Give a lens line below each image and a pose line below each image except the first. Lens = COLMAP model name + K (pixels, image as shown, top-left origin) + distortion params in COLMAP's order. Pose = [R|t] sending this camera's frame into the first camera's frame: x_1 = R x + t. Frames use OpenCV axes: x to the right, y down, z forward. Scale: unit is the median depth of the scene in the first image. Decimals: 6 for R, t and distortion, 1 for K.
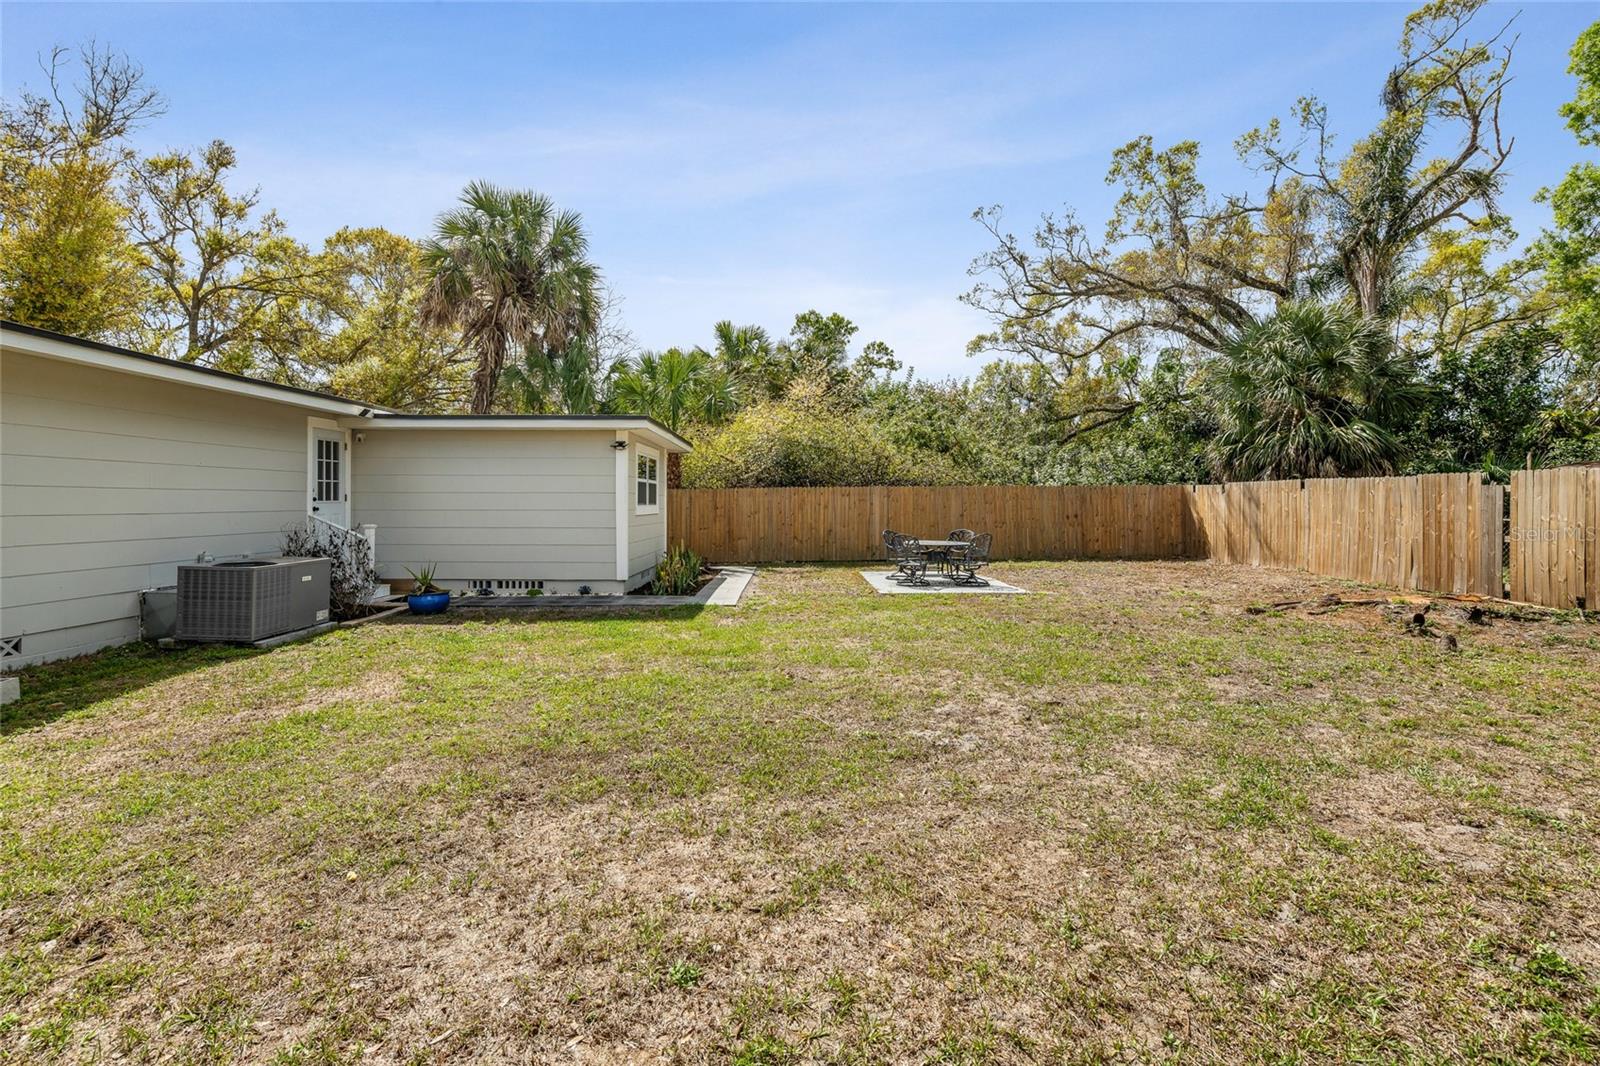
lens RADIAL K [[729.6, 0, 781.7], [0, 729.6, 501.8], [0, 0, 1]] dist [-0.006405, 0.002705]
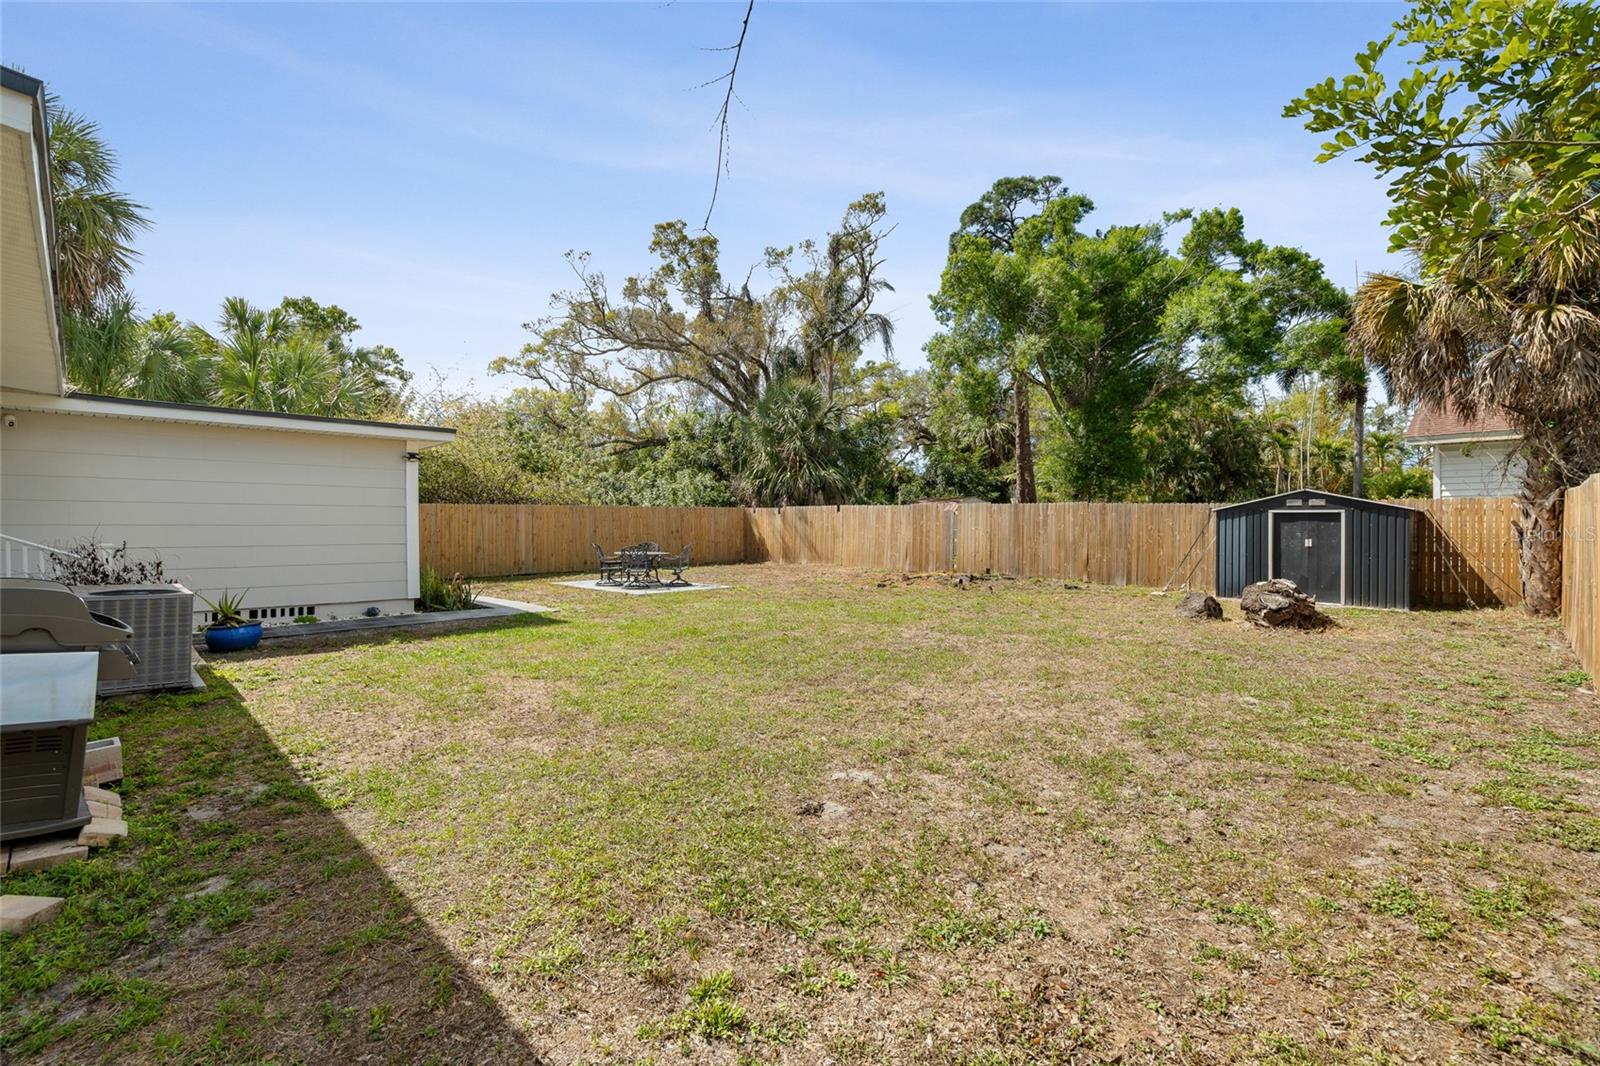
lens RADIAL K [[729.6, 0, 782.5], [0, 729.6, 533.8], [0, 0, 1]] dist [-0.006405, 0.002705]
pose [[0.716620, -0.008522, 0.697412, -0.356754], [-0.002210, 0.999893, 0.014489, 0.005462], [-0.697461, -0.011925, 0.716524, -0.010773]]
